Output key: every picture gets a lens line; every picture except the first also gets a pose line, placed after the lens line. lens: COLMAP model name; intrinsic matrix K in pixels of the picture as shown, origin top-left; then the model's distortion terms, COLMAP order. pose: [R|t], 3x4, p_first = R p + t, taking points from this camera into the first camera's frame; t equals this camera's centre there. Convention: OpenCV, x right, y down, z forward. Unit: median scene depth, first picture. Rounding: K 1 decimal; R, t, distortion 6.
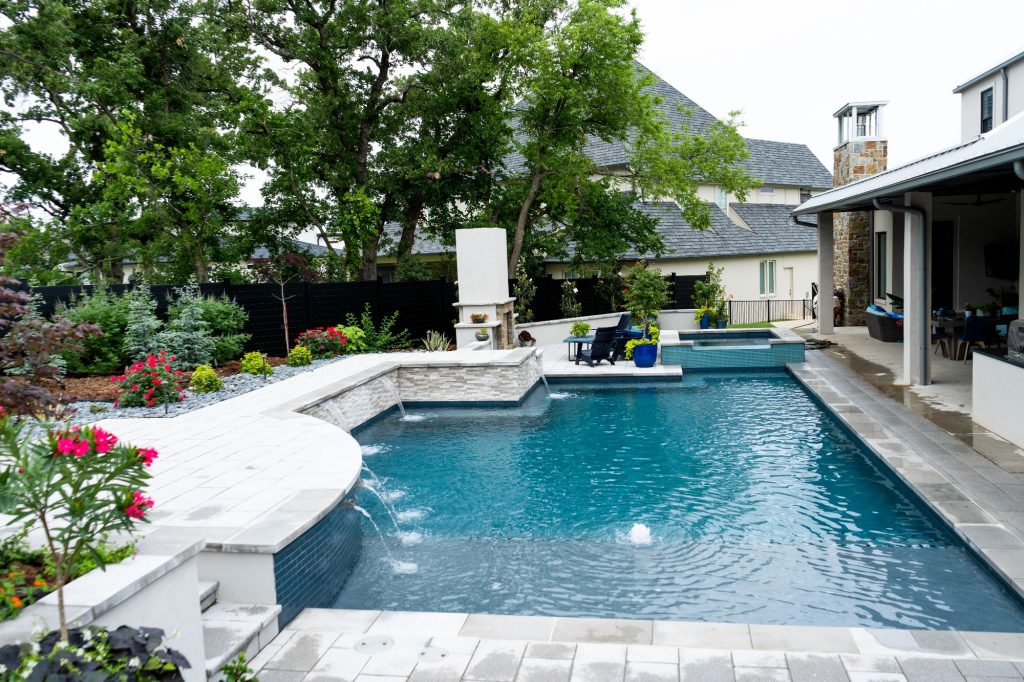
lens RADIAL K [[833.6, 0, 512.0], [0, 833.6, 341.0], [0, 0, 1]] dist [-0.012593, -0.007118]
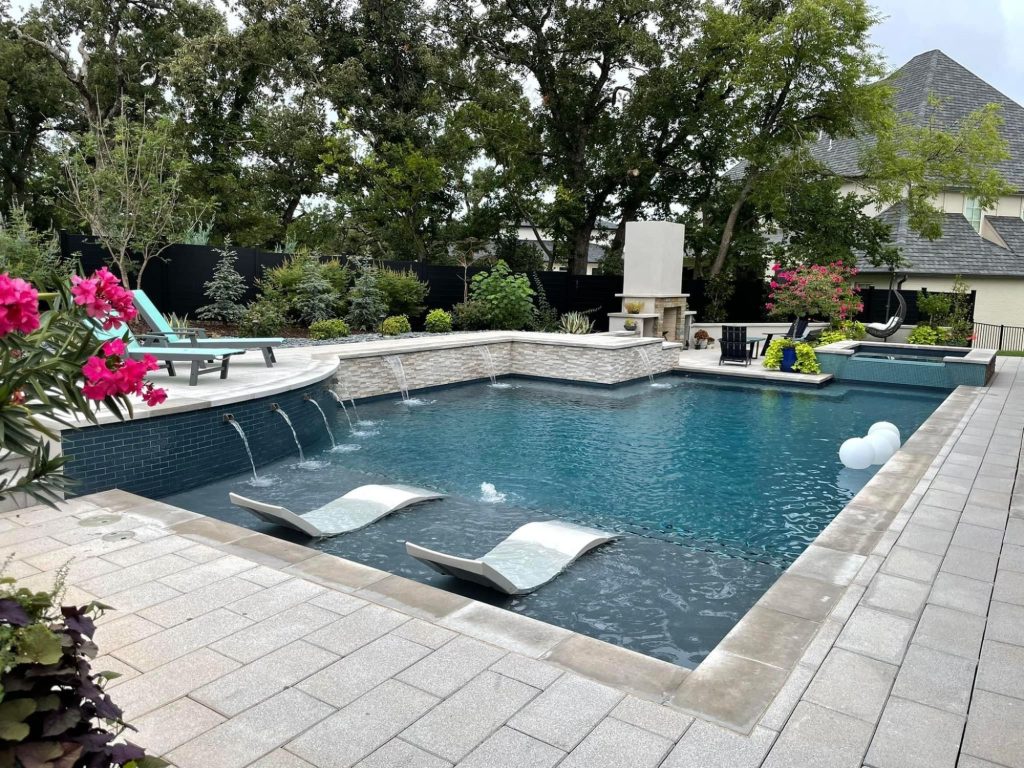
lens RADIAL K [[759.8, 0, 510.4], [0, 759.8, 401.5], [0, 0, 1]] dist [-0.025306, -0.005447]
pose [[0.916889, 0.123984, -0.379397, 0.184871], [-0.096990, 0.991250, 0.089538, 0.016216], [0.387179, -0.045299, 0.920891, 0.072647]]
